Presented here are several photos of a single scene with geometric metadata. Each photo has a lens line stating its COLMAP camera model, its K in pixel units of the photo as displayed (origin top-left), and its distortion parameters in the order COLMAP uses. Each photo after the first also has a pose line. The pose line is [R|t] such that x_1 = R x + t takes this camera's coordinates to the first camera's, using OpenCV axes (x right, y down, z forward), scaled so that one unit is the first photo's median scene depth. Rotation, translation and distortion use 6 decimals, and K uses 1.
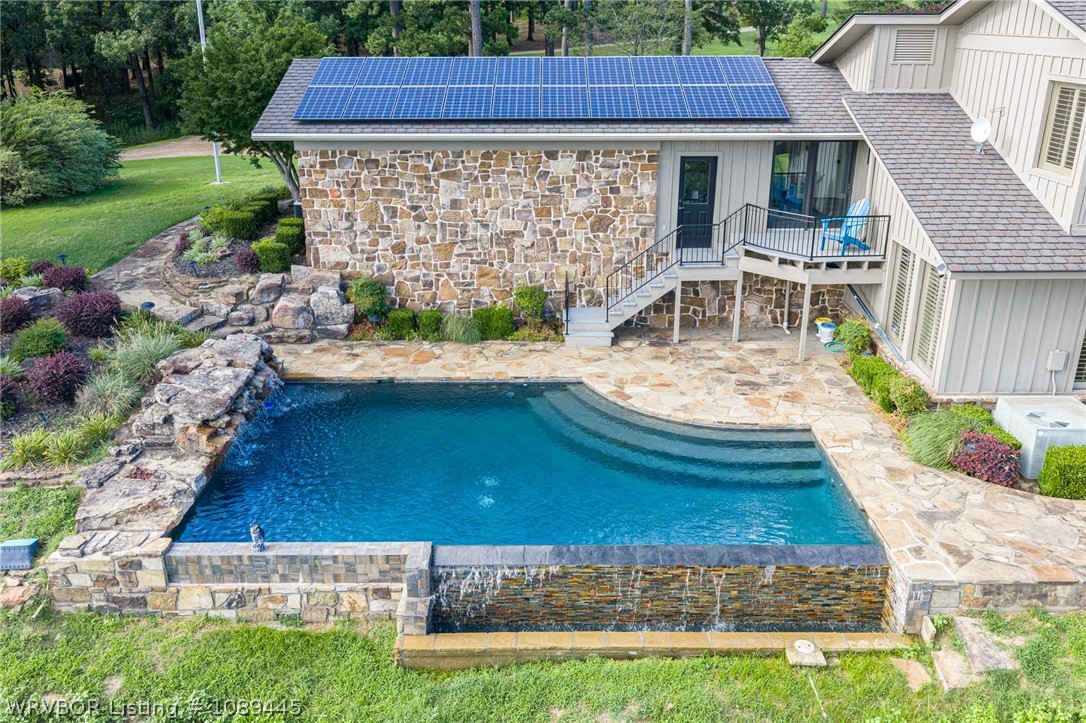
lens RADIAL K [[898.4, 0, 546.8], [0, 898.4, 363.3], [0, 0, 1]] dist [0.021718, -0.040298]
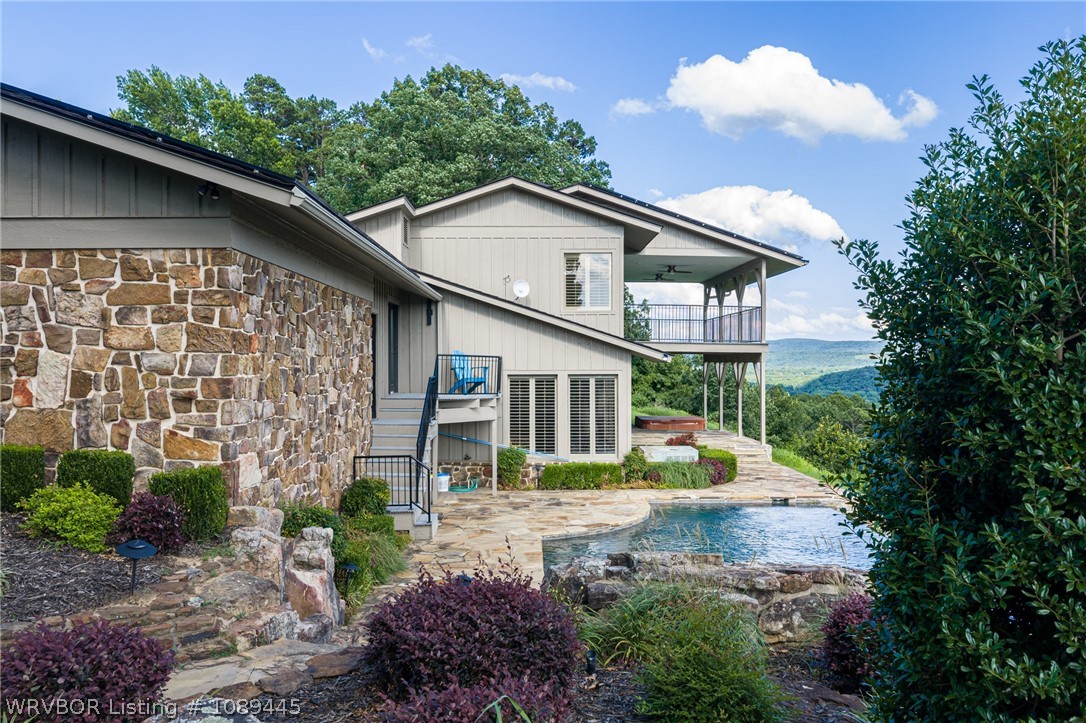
lens RADIAL K [[898.4, 0, 543.1], [0, 898.4, 364.7], [0, 0, 1]] dist [0.021718, -0.040298]
pose [[-0.003746, 0.000656, 0.999993, -0.729205], [0.363802, 0.931476, 0.000752, -0.119360], [-0.931469, 0.363802, -0.003727, 0.853886]]
